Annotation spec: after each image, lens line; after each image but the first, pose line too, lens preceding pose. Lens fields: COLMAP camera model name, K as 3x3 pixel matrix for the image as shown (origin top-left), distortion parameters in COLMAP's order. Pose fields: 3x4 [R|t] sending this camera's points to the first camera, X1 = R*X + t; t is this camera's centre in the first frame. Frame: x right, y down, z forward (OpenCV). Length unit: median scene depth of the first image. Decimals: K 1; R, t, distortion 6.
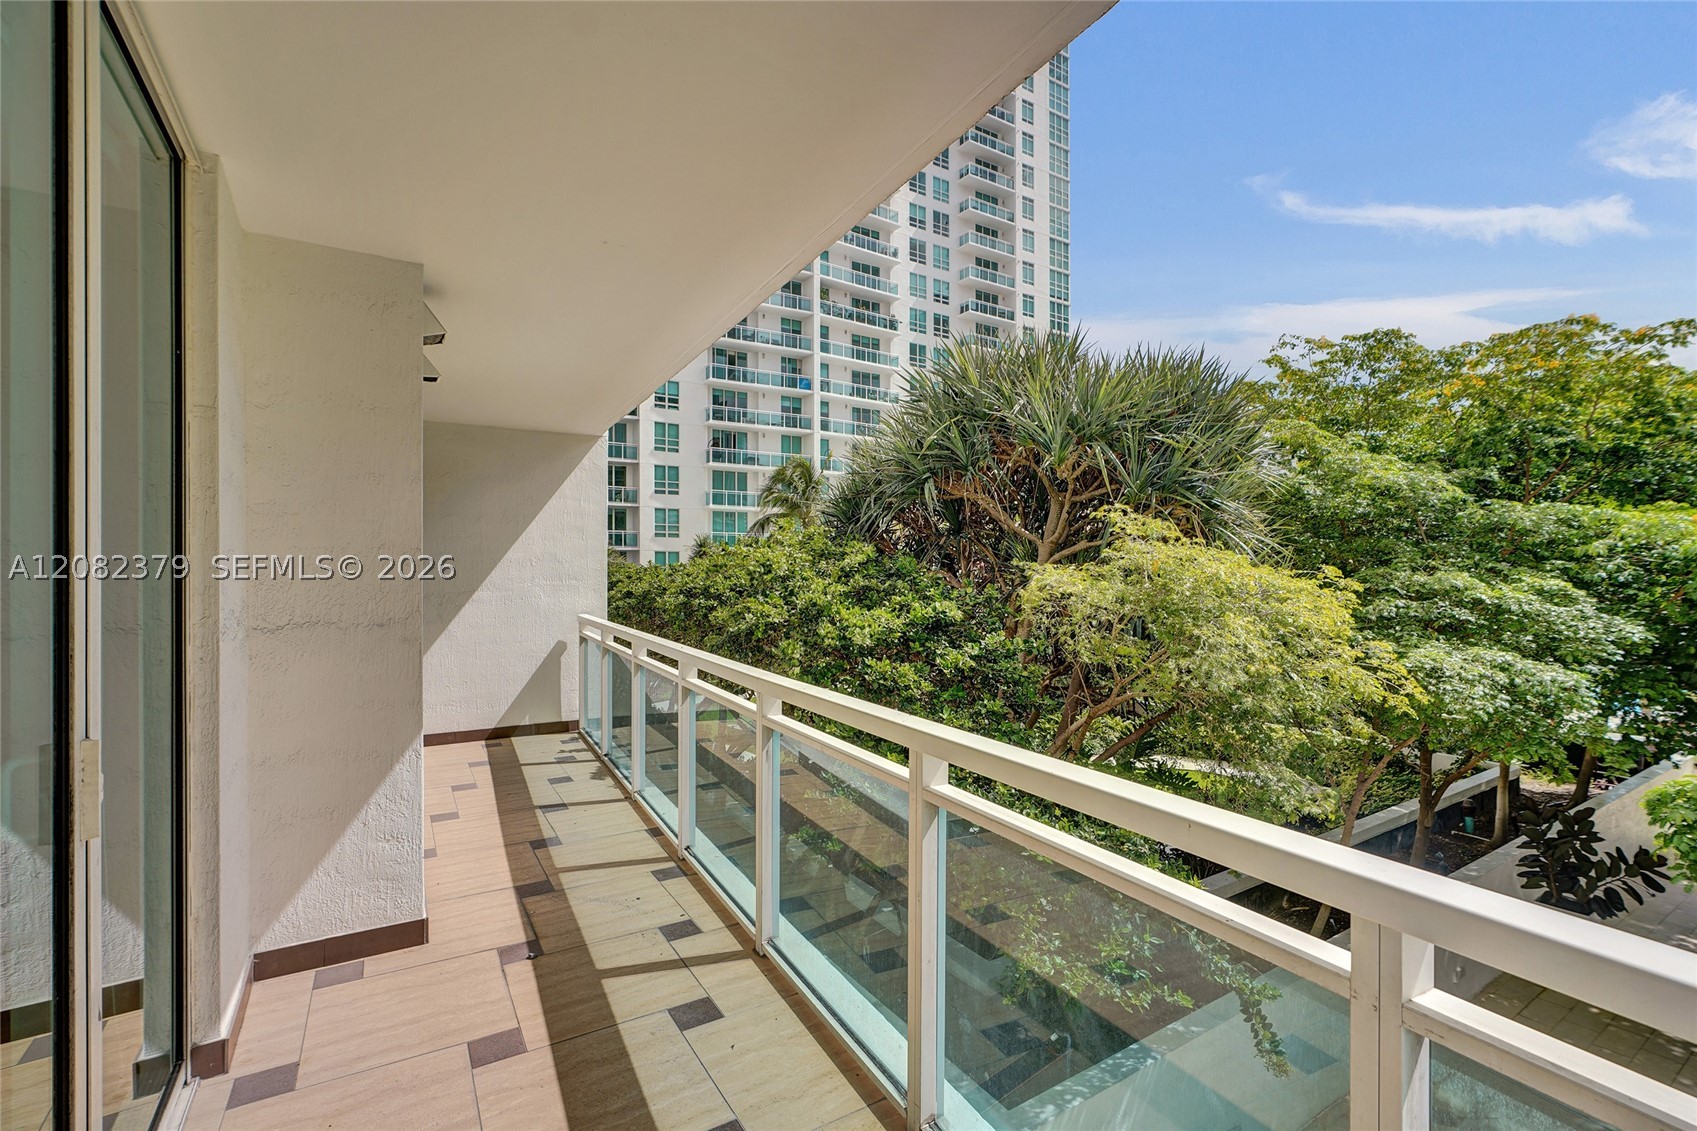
lens RADIAL K [[759.9, 0, 829.6], [0, 759.9, 561.9], [0, 0, 1]] dist [-0.009971, 0.003409]
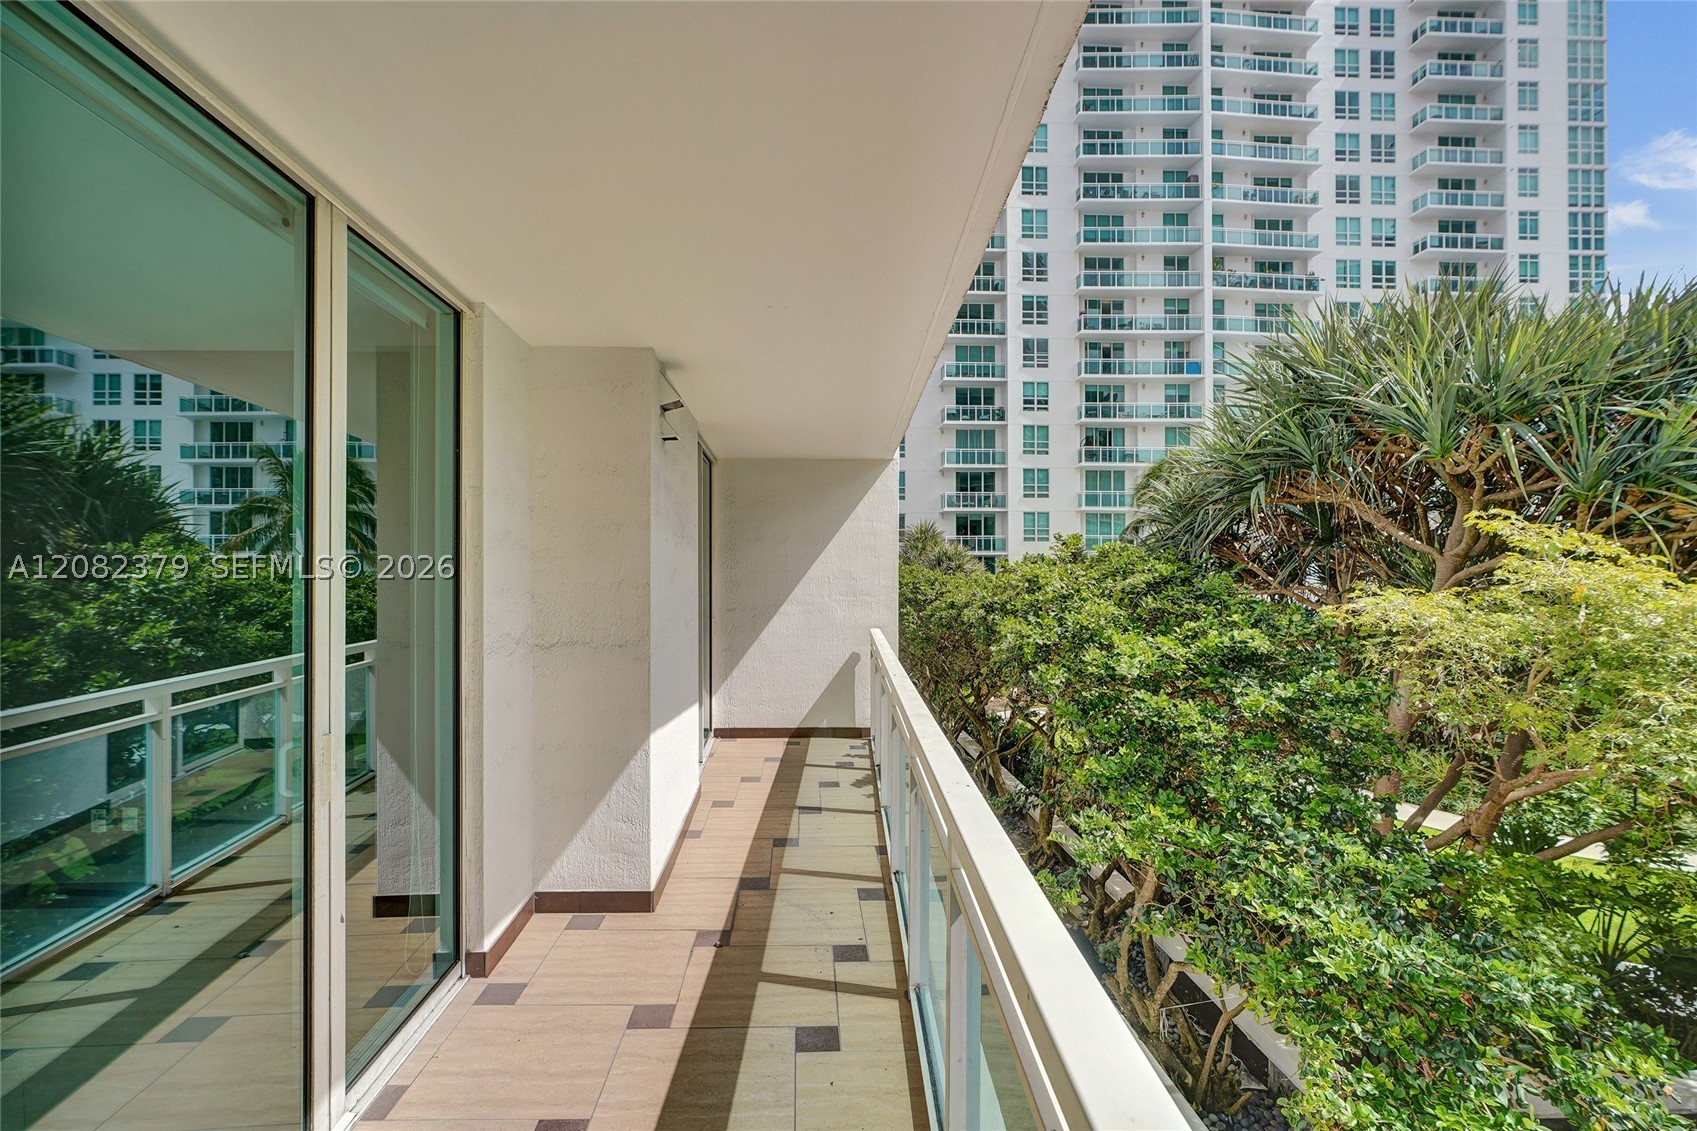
lens RADIAL K [[759.9, 0, 840.4], [0, 759.9, 565.7], [0, 0, 1]] dist [-0.009971, 0.003409]
pose [[0.870929, -0.000075, -0.491409, 0.160767], [0.003128, 0.999981, 0.005391, -0.025671], [0.491399, -0.006232, 0.870912, 0.051728]]
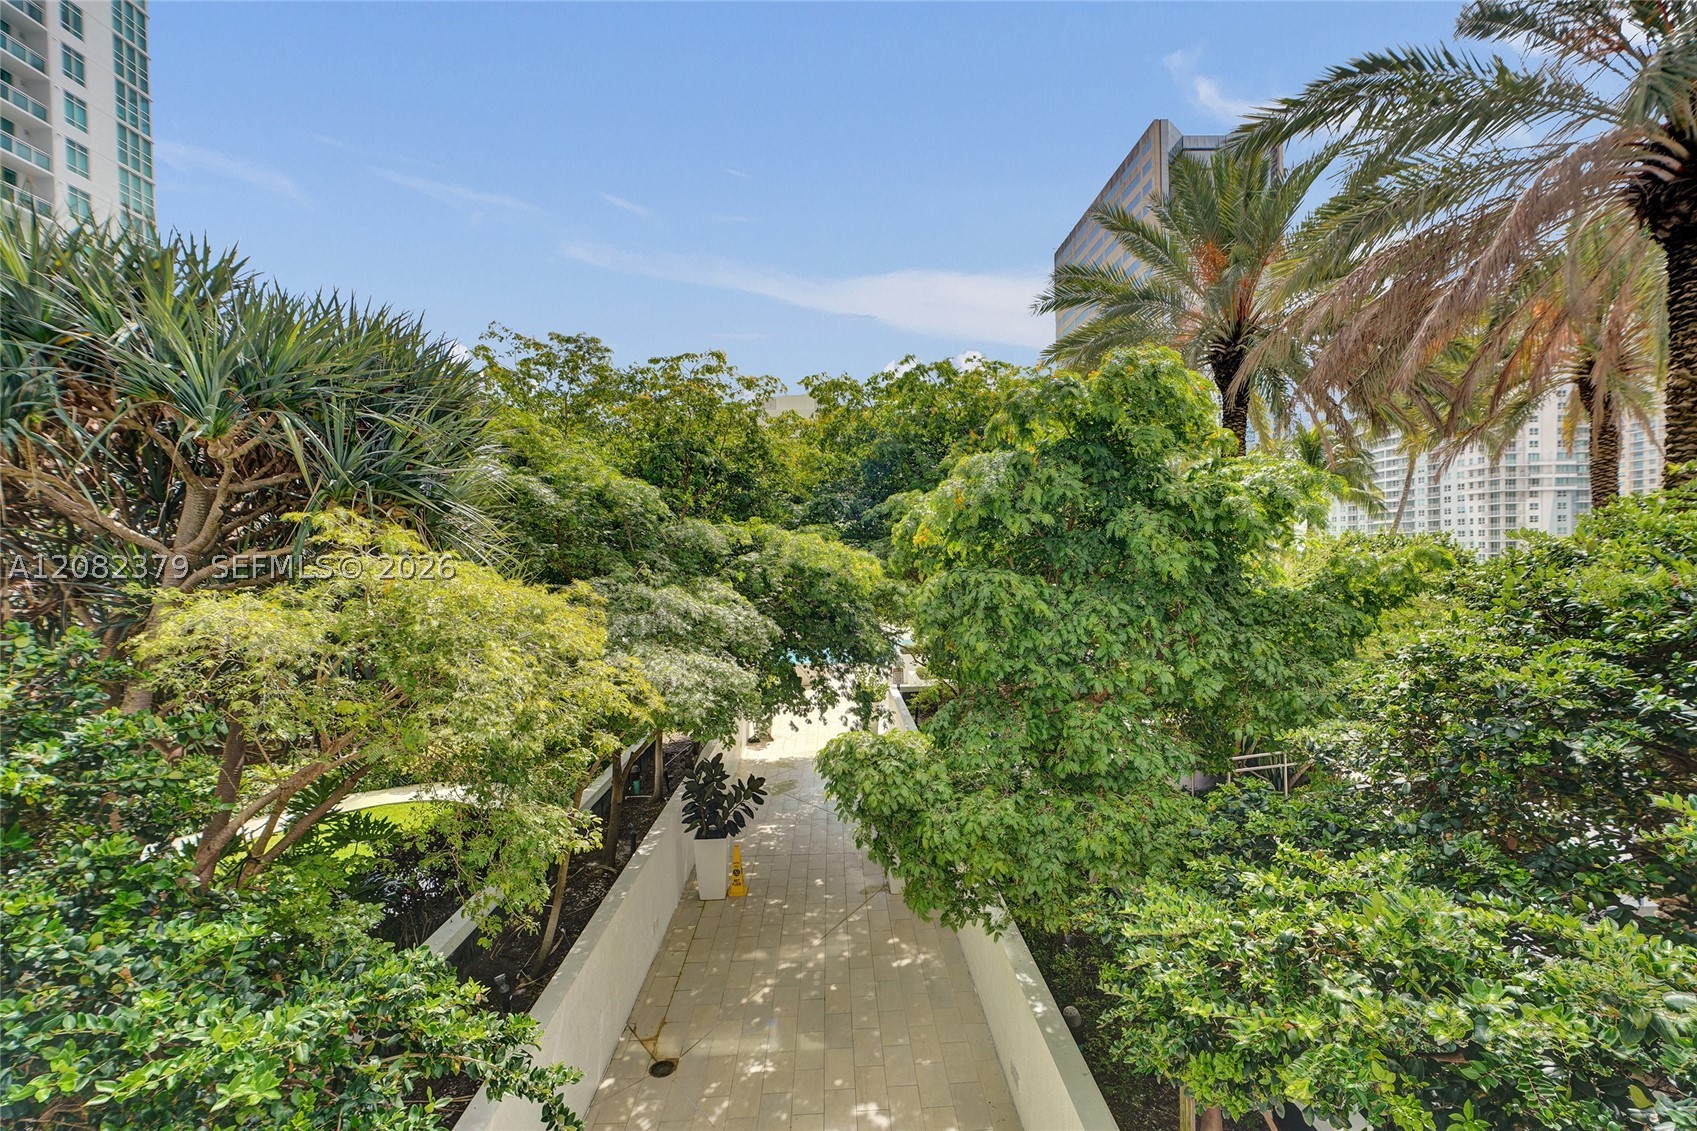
lens RADIAL K [[759.9, 0, 826.3], [0, 759.9, 557.8], [0, 0, 1]] dist [-0.009971, 0.003409]
pose [[0.521480, -0.022864, 0.852957, 0.017103], [0.015496, 0.999730, 0.017324, -0.028110], [-0.853123, 0.004183, 0.521693, 0.215822]]
